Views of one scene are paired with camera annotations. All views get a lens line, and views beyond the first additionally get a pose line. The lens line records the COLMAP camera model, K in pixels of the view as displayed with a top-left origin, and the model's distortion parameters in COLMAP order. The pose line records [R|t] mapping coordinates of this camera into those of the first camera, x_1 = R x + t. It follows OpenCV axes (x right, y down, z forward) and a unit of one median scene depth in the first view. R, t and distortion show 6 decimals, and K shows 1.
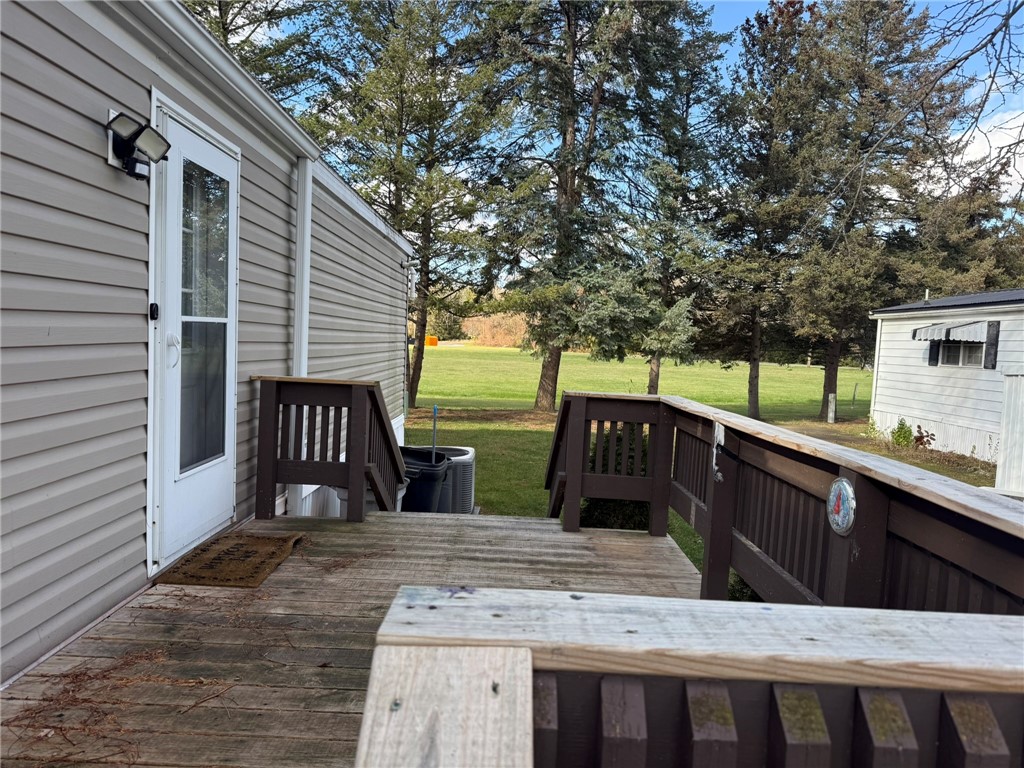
lens RADIAL K [[718.8, 0, 514.5], [0, 718.8, 389.9], [0, 0, 1]] dist [0.051113, -0.058403]
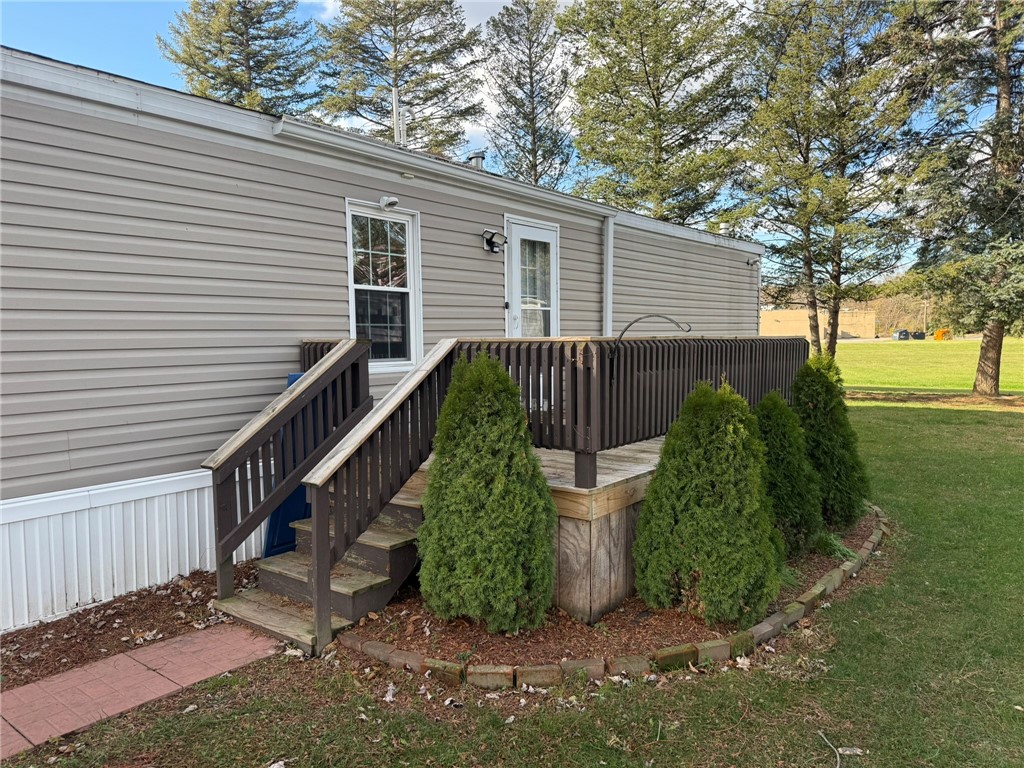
lens RADIAL K [[718.8, 0, 510.1], [0, 718.8, 386.6], [0, 0, 1]] dist [0.051113, -0.058403]
pose [[0.780657, -0.010078, -0.624878, 0.789928], [0.002810, 0.999916, -0.012615, 0.151837], [0.624953, 0.008092, 0.780620, -0.676104]]
